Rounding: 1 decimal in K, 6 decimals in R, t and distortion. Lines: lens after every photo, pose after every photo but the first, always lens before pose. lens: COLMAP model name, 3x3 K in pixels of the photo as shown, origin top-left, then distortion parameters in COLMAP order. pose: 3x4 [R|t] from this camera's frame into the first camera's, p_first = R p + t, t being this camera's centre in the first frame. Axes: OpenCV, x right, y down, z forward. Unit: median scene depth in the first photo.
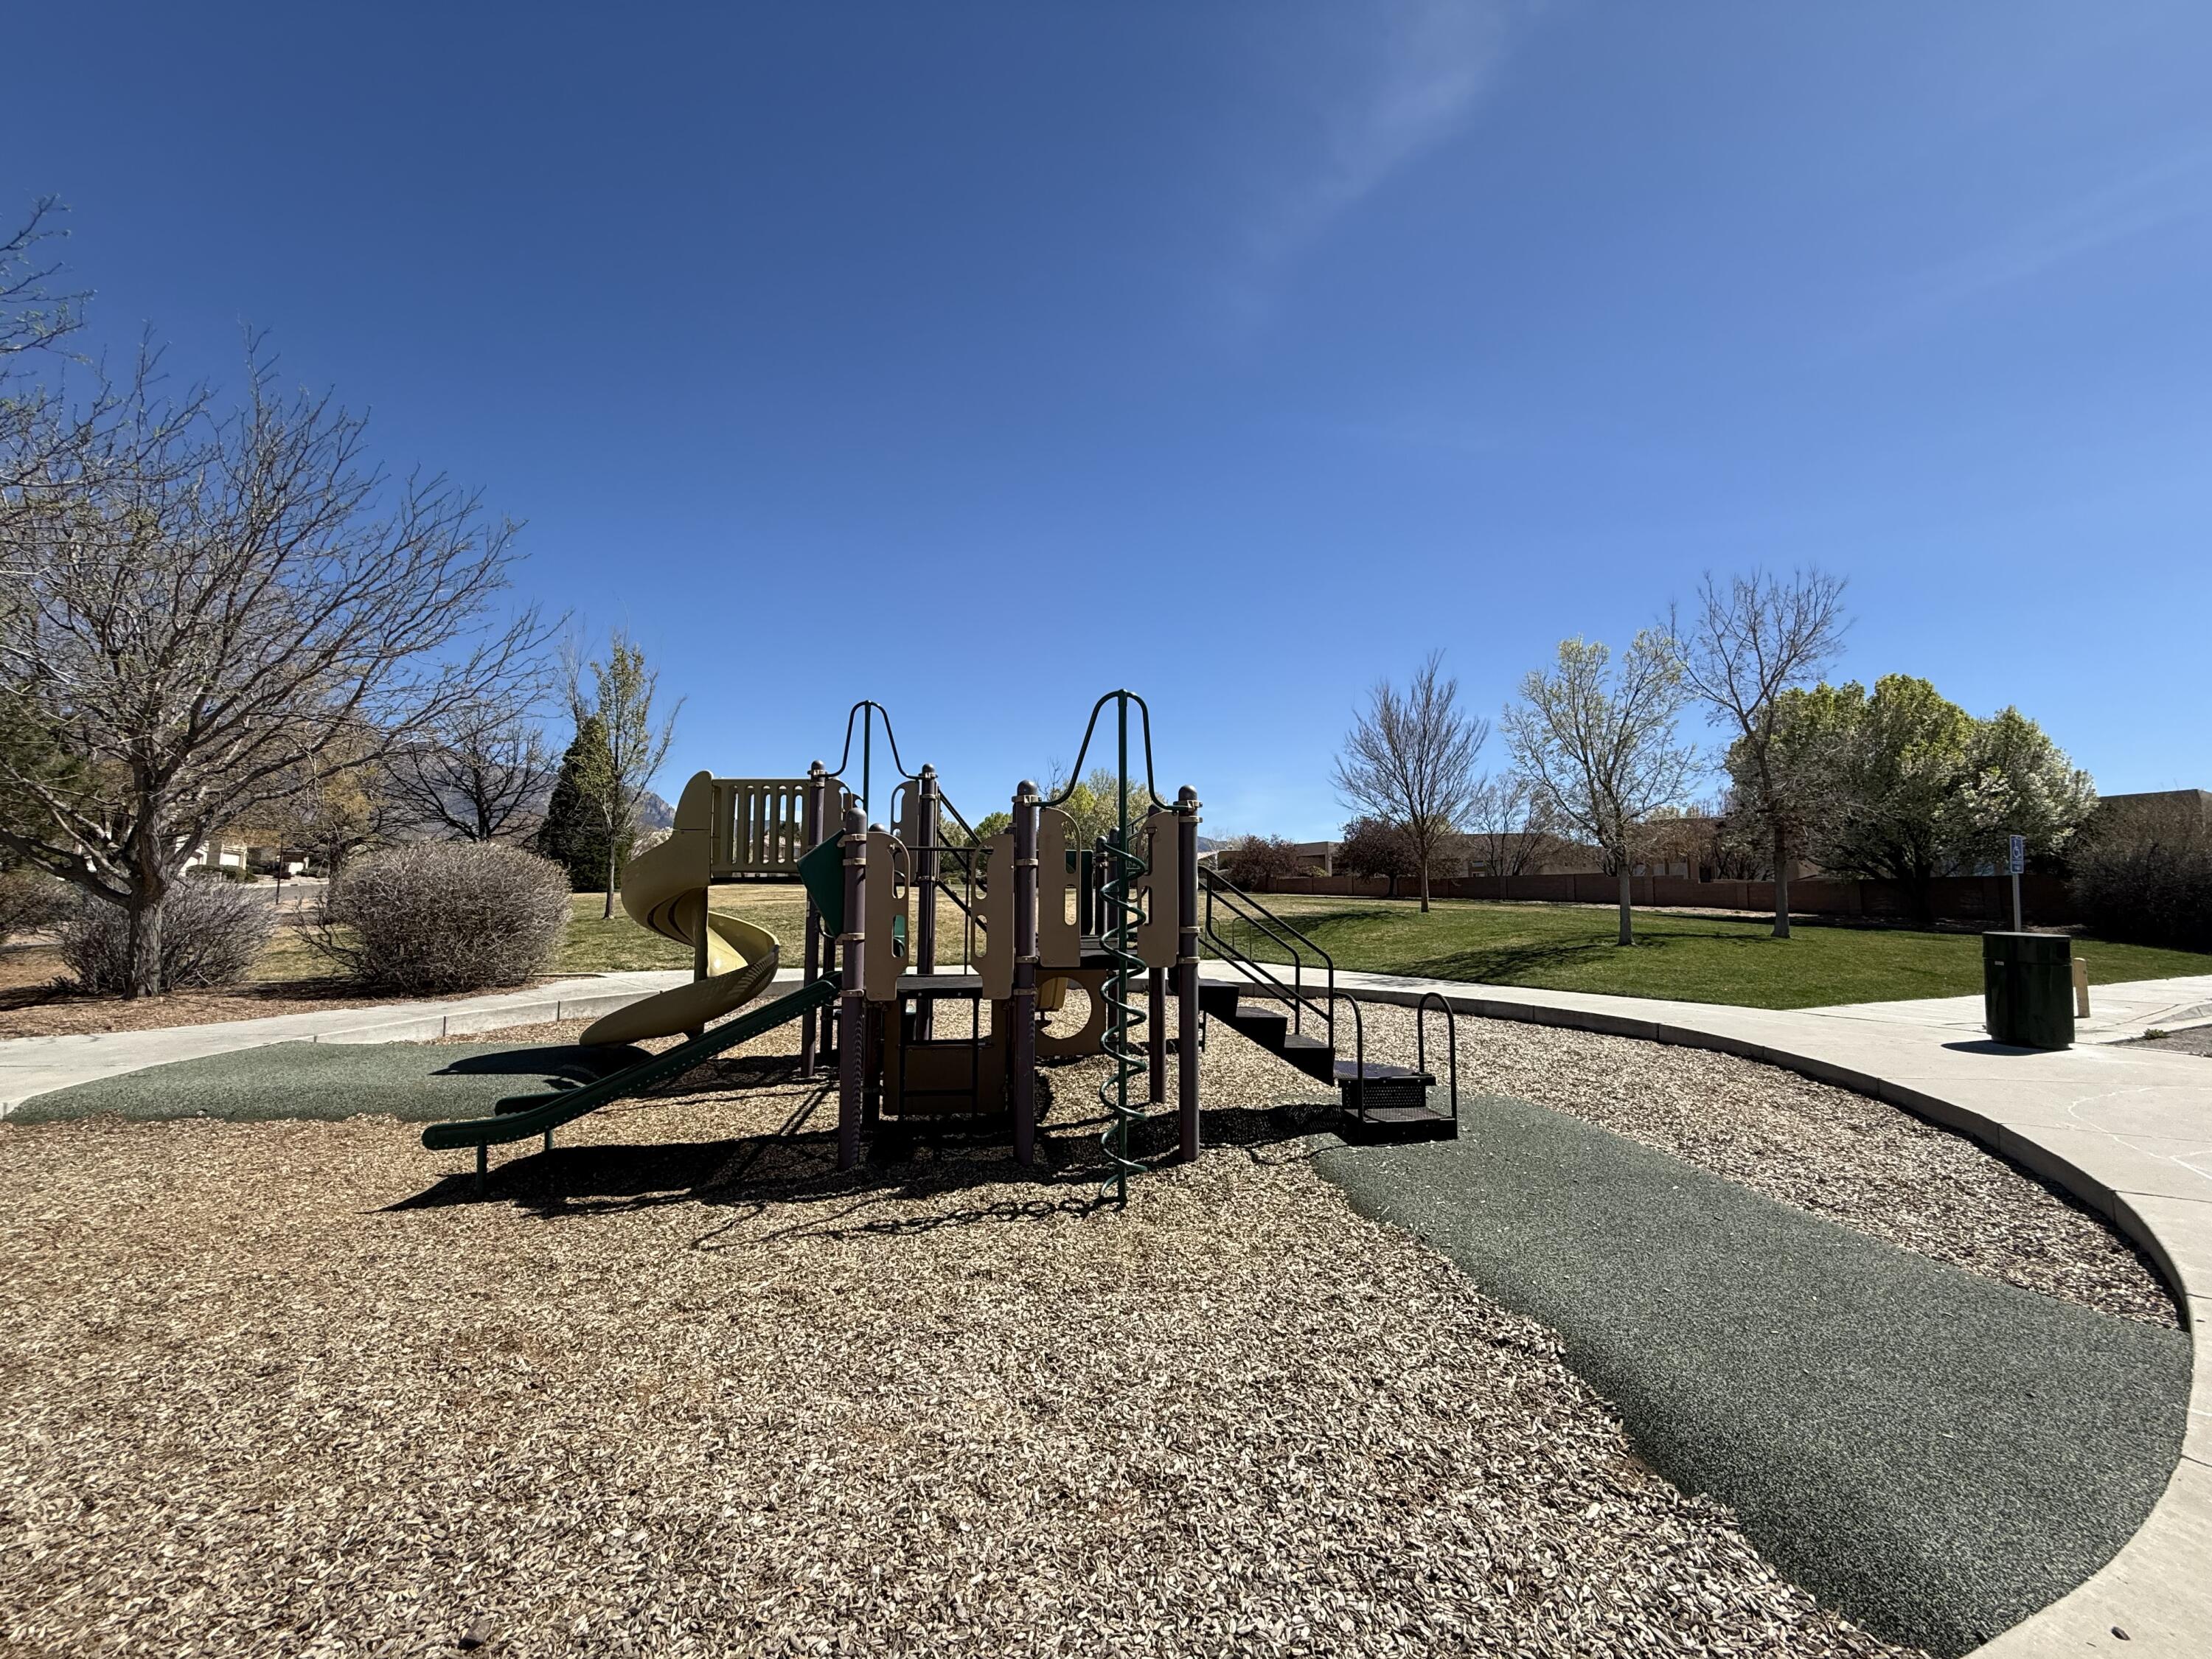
lens RADIAL K [[887.2, 0, 1130.1], [0, 887.2, 875.8], [0, 0, 1]] dist [-0.002699, -0.000147]
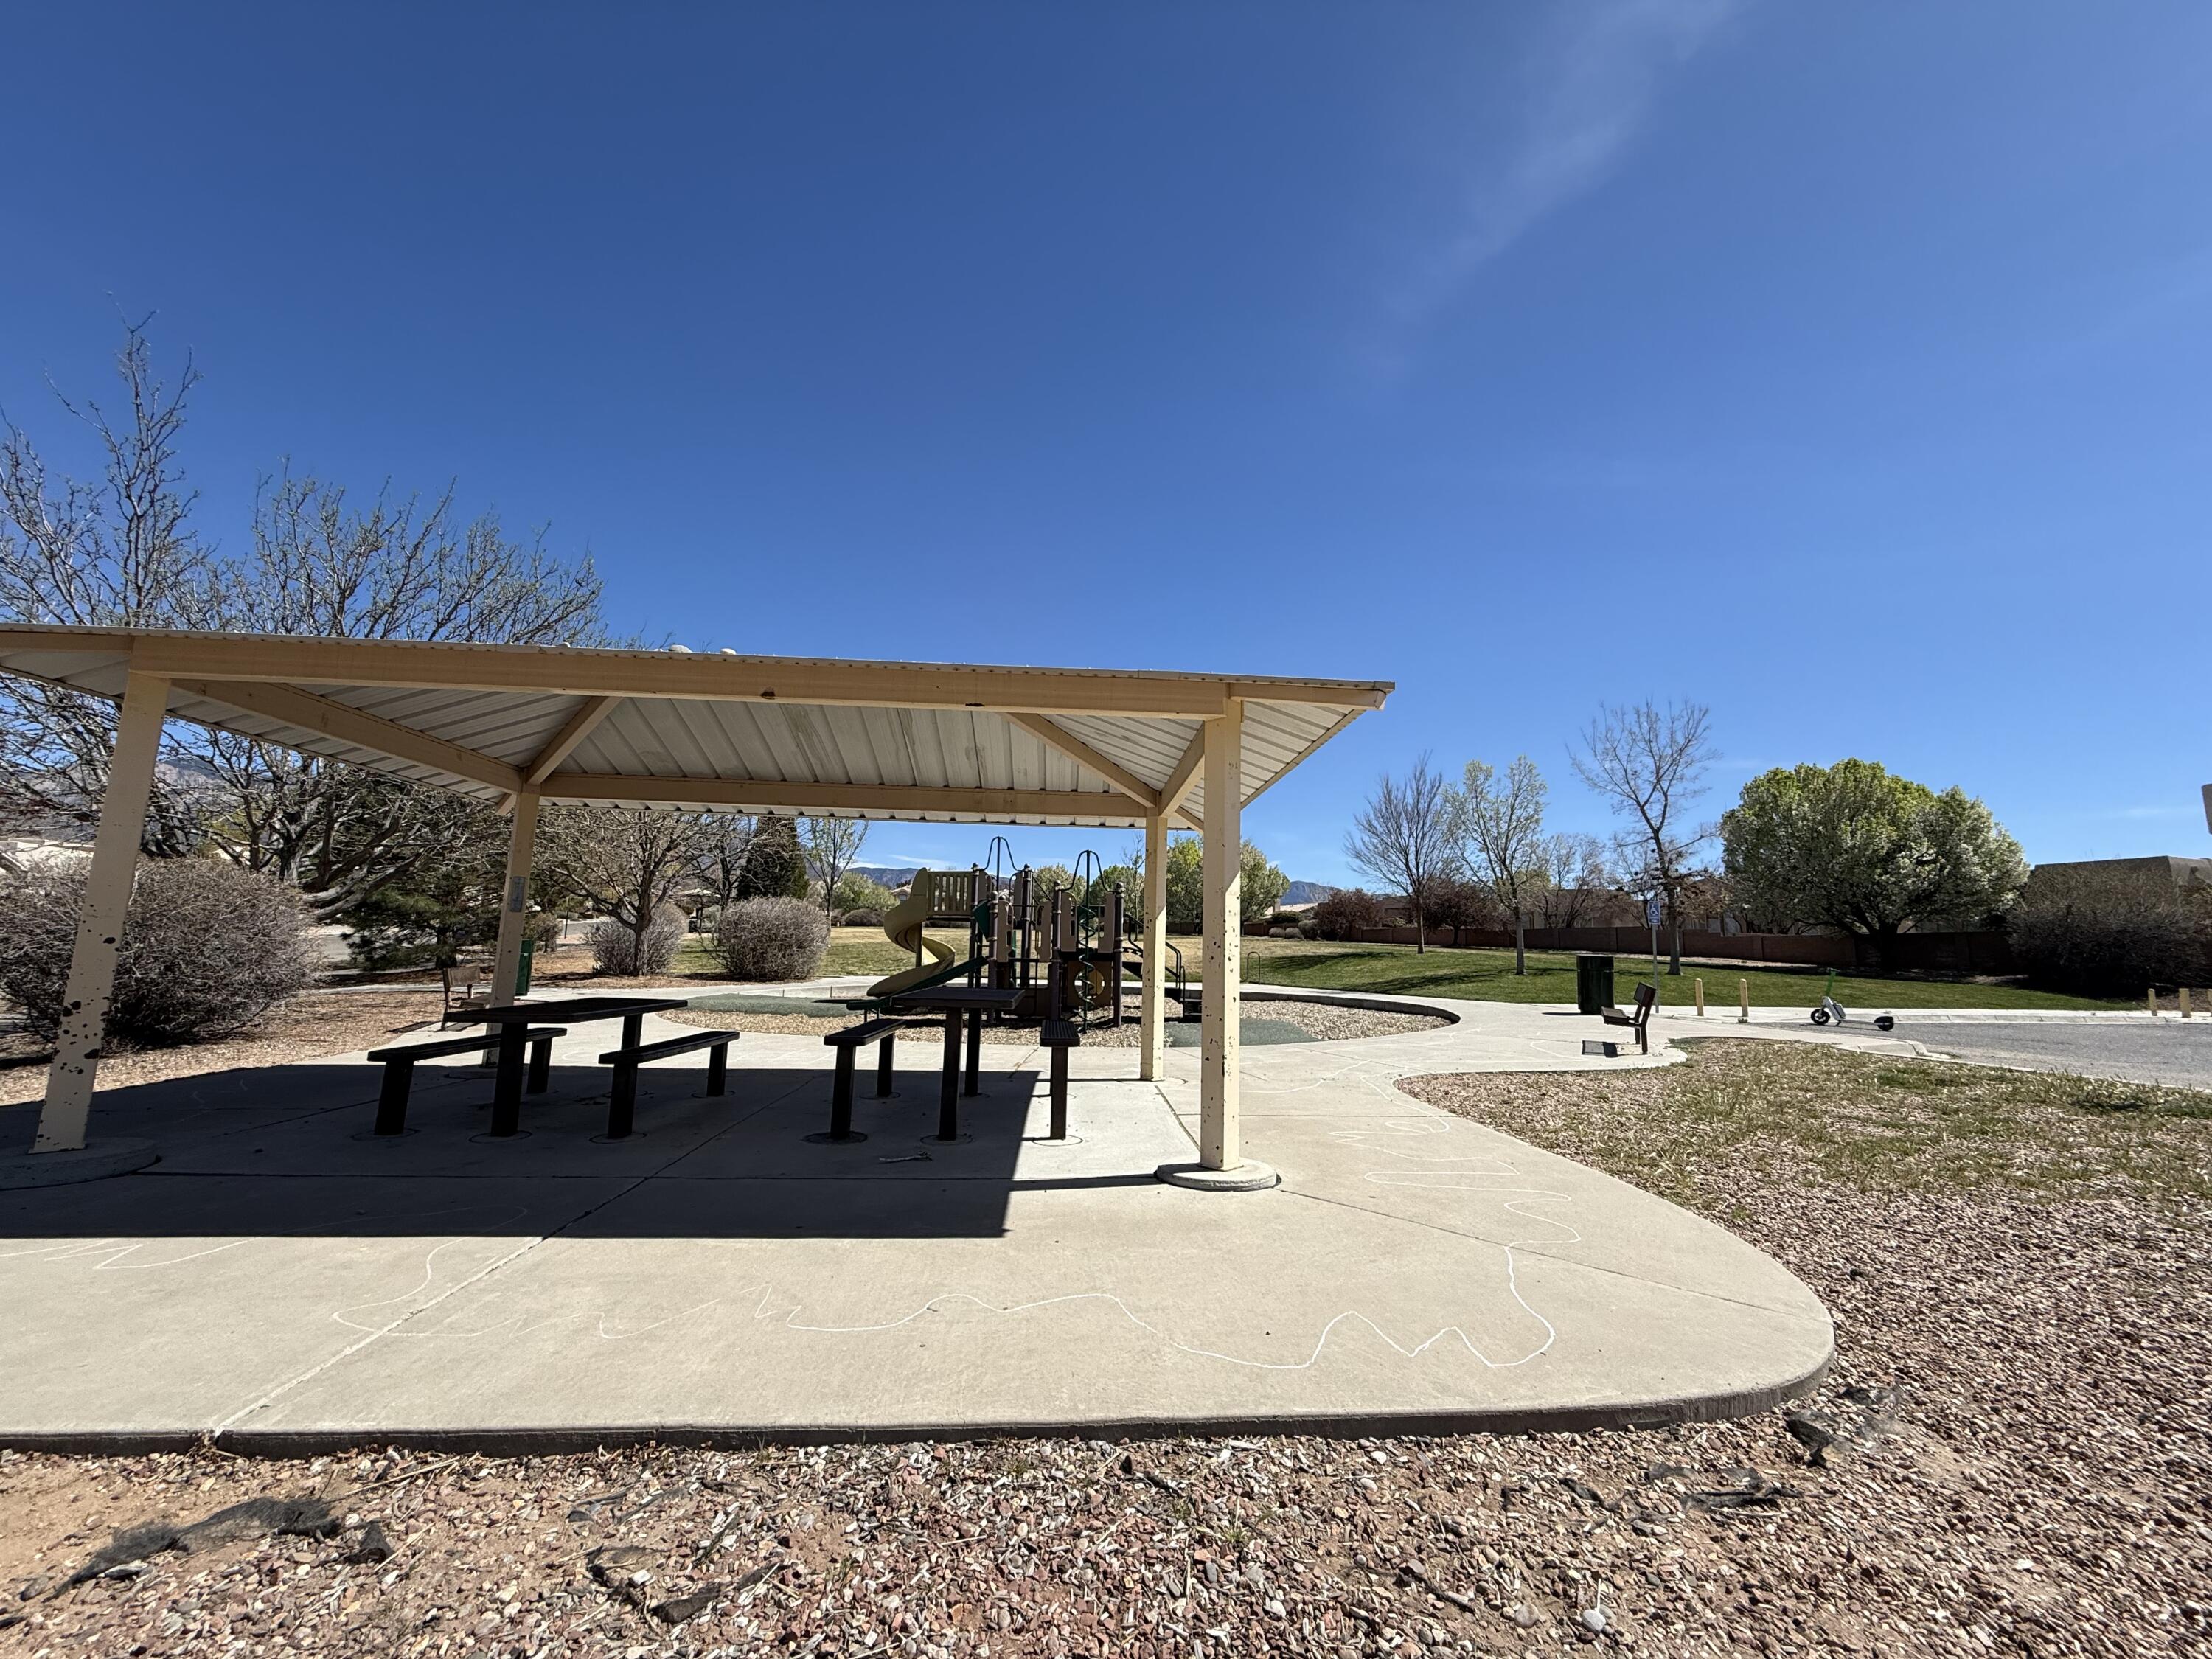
lens RADIAL K [[887.2, 0, 1107.6], [0, 887.2, 826.8], [0, 0, 1]] dist [-0.002699, -0.000147]
pose [[0.985756, -0.005511, -0.168093, 0.103842], [-0.013035, 0.993953, -0.109031, 0.003374], [0.167677, 0.109669, 0.979723, -0.339845]]
